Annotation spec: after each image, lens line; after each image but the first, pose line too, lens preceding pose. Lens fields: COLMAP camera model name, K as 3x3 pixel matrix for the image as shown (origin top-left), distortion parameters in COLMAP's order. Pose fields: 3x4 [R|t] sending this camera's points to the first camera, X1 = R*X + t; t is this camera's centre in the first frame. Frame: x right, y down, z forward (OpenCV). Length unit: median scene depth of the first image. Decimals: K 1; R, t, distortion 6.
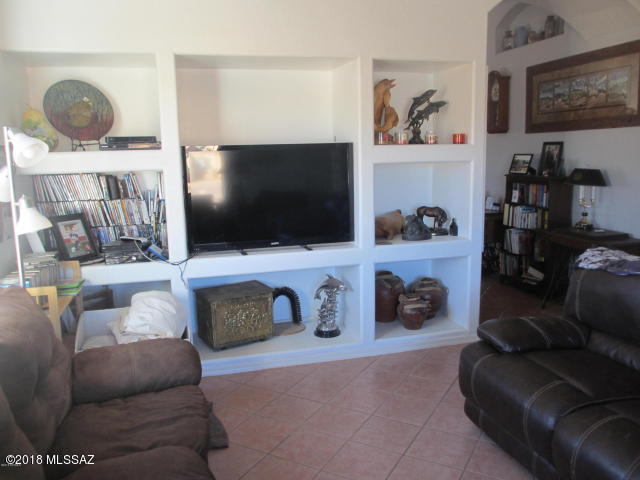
lens RADIAL K [[534.5, 0, 319.1], [0, 534.5, 242.8], [0, 0, 1]] dist [-0.044390, 0.008099]
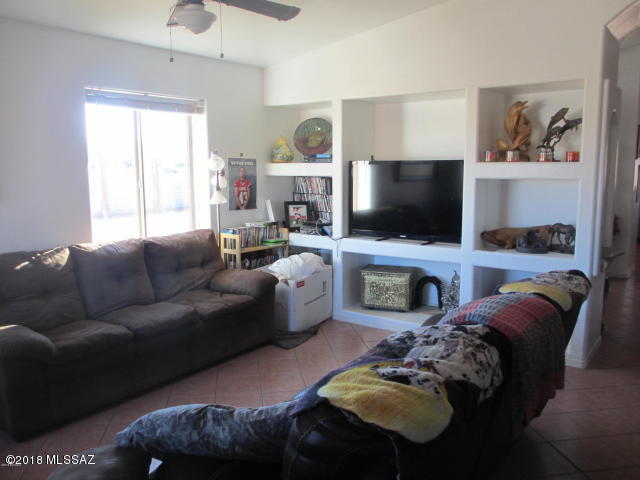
lens RADIAL K [[534.5, 0, 322.3], [0, 534.5, 239.2], [0, 0, 1]] dist [-0.044390, 0.008099]
pose [[0.612263, 0.127283, -0.780342, 0.806525], [-0.140378, 0.988776, 0.051140, -0.030521], [0.778093, 0.078232, 0.623259, 0.039073]]
